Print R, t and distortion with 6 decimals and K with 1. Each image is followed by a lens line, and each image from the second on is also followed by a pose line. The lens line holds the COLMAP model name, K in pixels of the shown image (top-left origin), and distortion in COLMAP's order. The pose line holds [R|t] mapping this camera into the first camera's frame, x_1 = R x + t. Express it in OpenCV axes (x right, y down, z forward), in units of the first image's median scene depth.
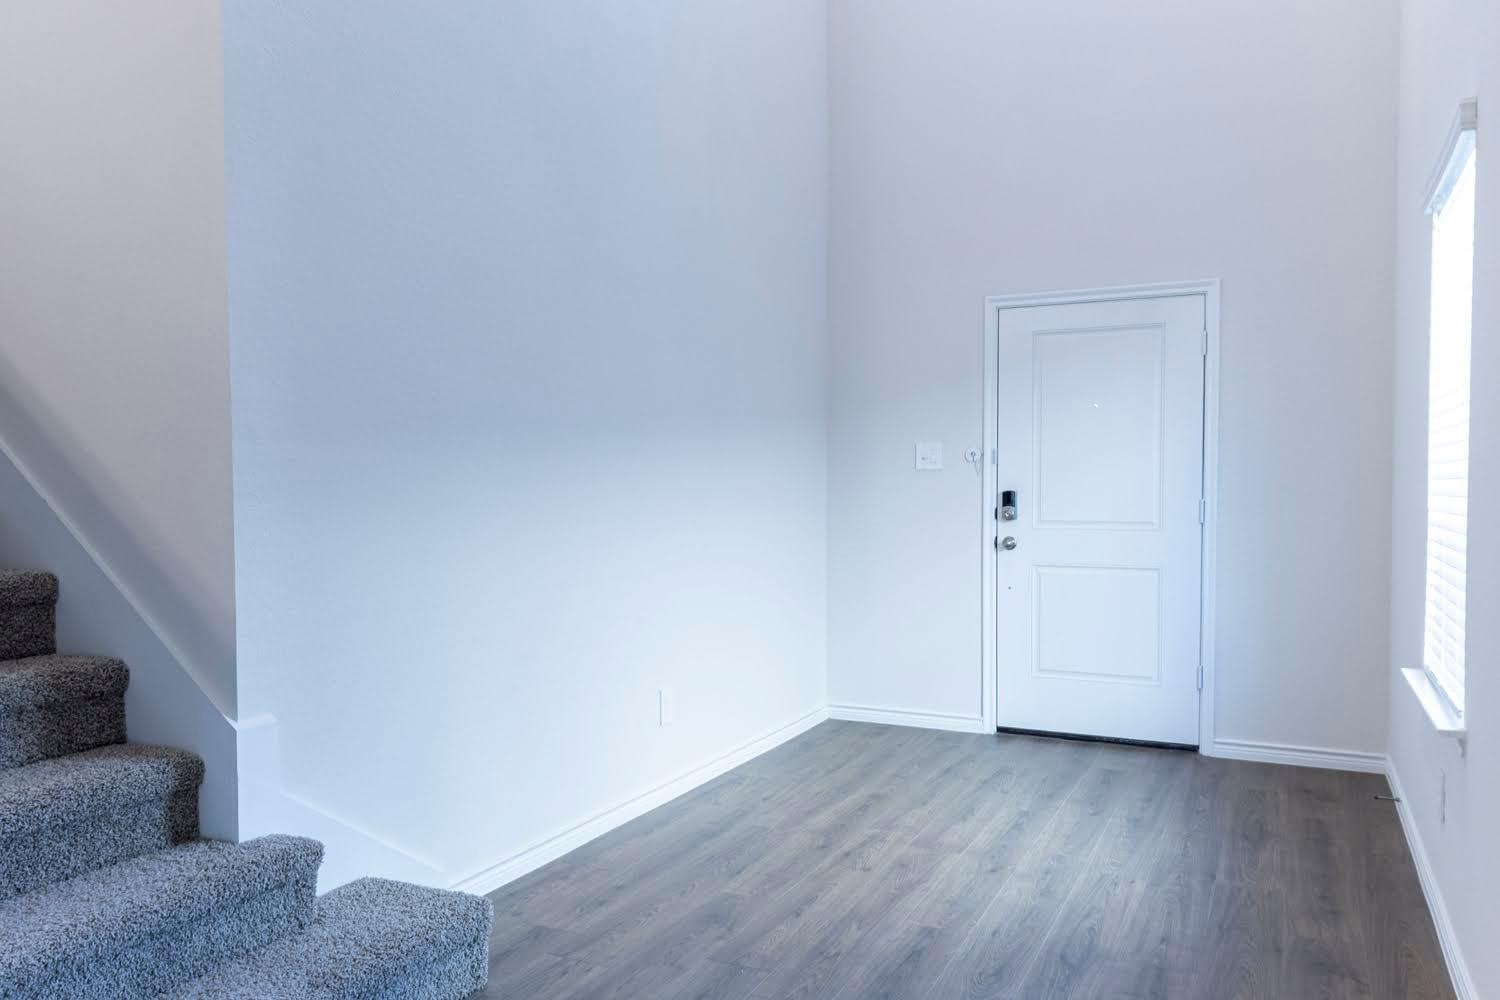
lens RADIAL K [[1097.6, 0, 765.7], [0, 1097.6, 511.2], [0, 0, 1]] dist [0.000227, -0.009049]
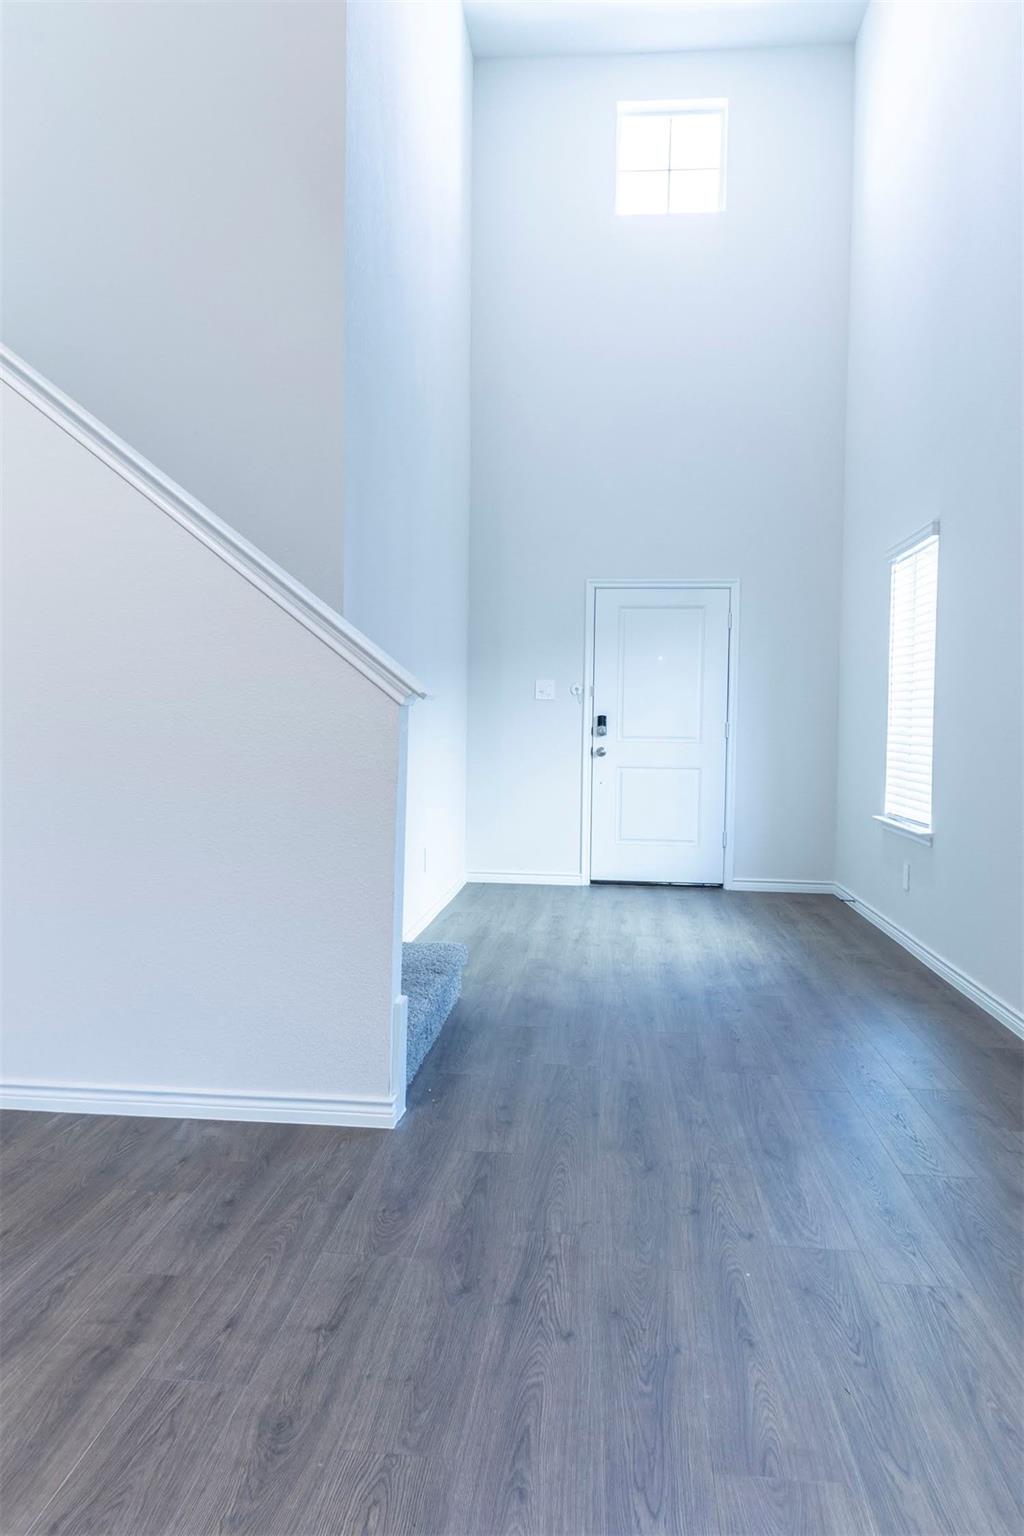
lens RADIAL K [[1123.9, 0, 498.9], [0, 1123.9, 758.4], [0, 0, 1]] dist [0.000227, -0.009049]
pose [[0.934432, 0.002662, 0.356133, -0.434560], [-0.007062, 0.999914, 0.011054, 0.022772], [-0.356073, -0.012844, 0.934370, -0.333626]]
